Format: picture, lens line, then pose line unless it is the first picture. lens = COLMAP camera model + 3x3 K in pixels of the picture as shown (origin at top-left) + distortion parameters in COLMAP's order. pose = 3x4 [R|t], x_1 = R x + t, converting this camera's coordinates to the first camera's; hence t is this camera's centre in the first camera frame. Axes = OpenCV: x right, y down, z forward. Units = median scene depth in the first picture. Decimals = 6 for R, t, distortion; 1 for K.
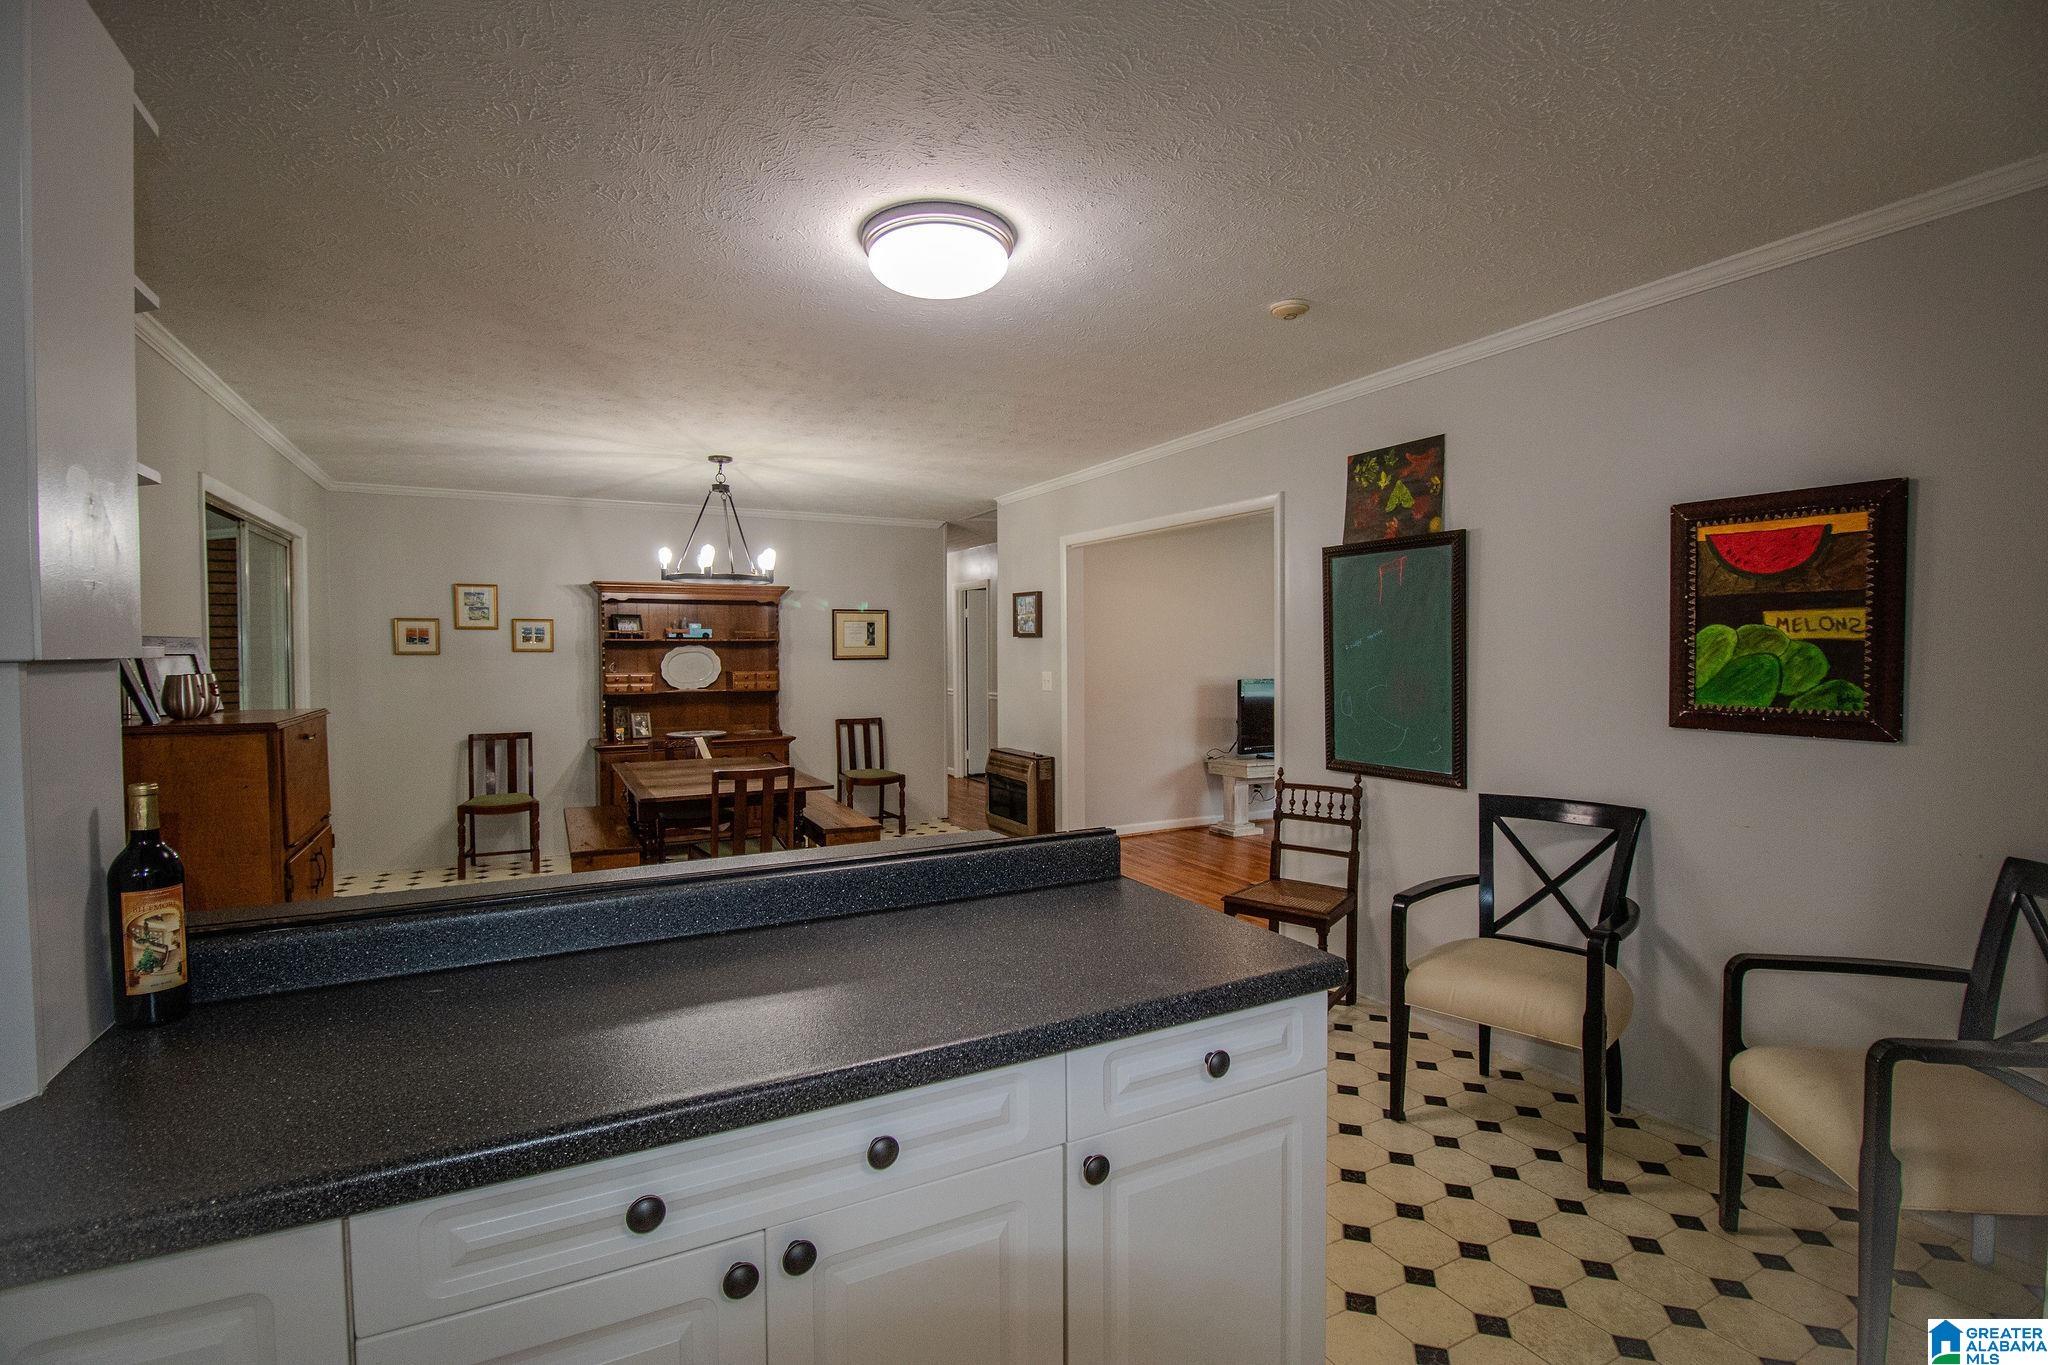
lens RADIAL K [[956.6, 0, 1011.8], [0, 956.6, 681.9], [0, 0, 1]] dist [-0.001824, -0.010015]
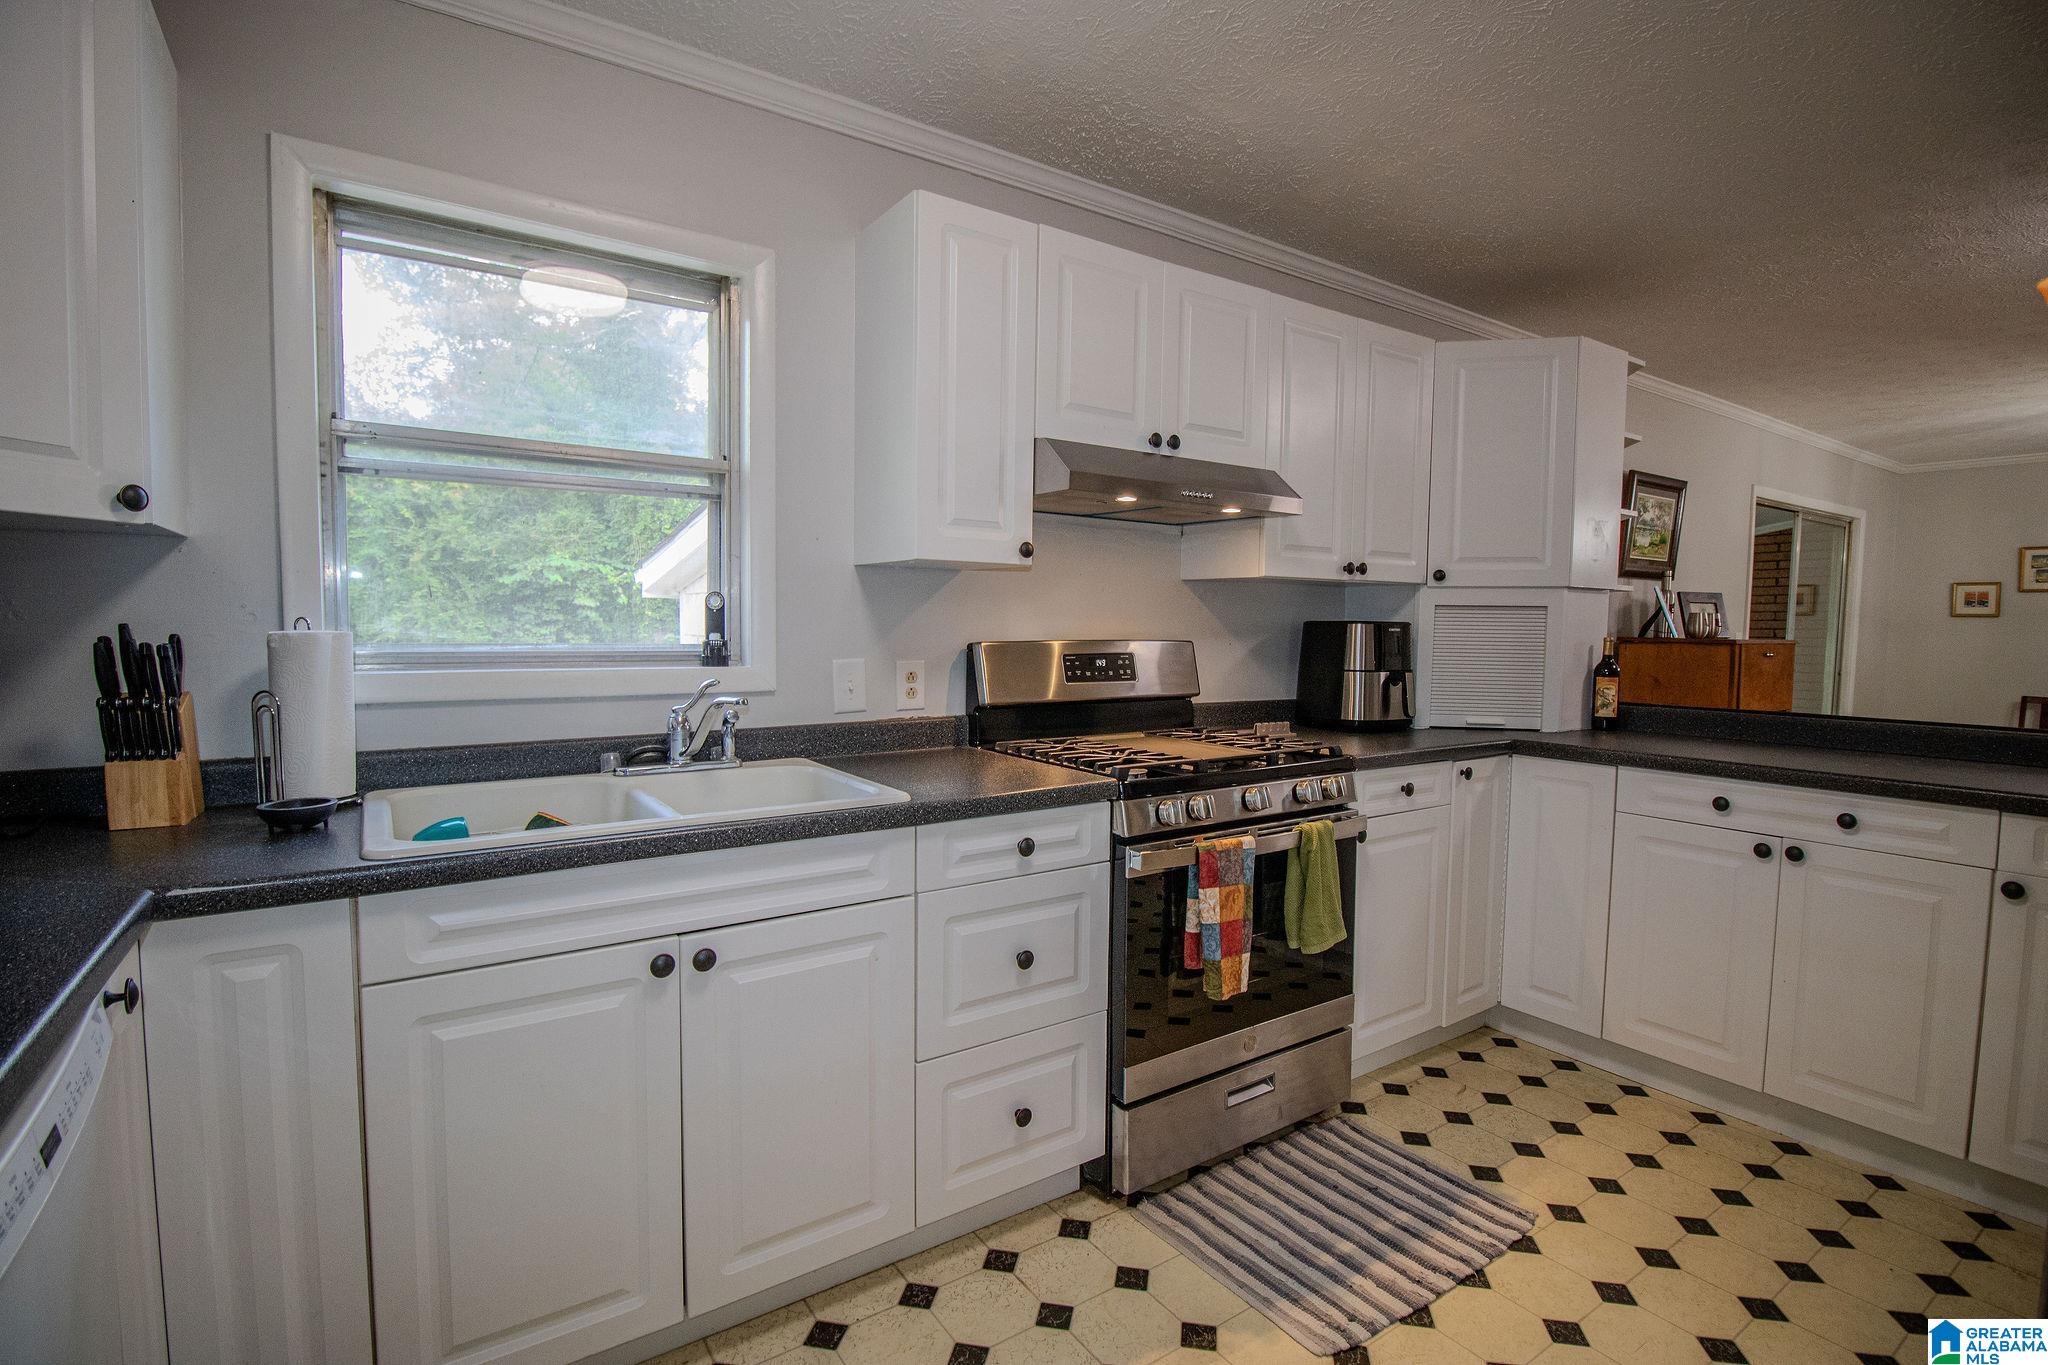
lens RADIAL K [[956.6, 0, 1023.2], [0, 956.6, 681.3], [0, 0, 1]] dist [-0.001824, -0.010015]
pose [[0.123011, 0.069856, -0.989944, 0.464574], [-0.049204, 0.996722, 0.064220, 0.043517], [0.991185, 0.040810, 0.126045, -0.286382]]
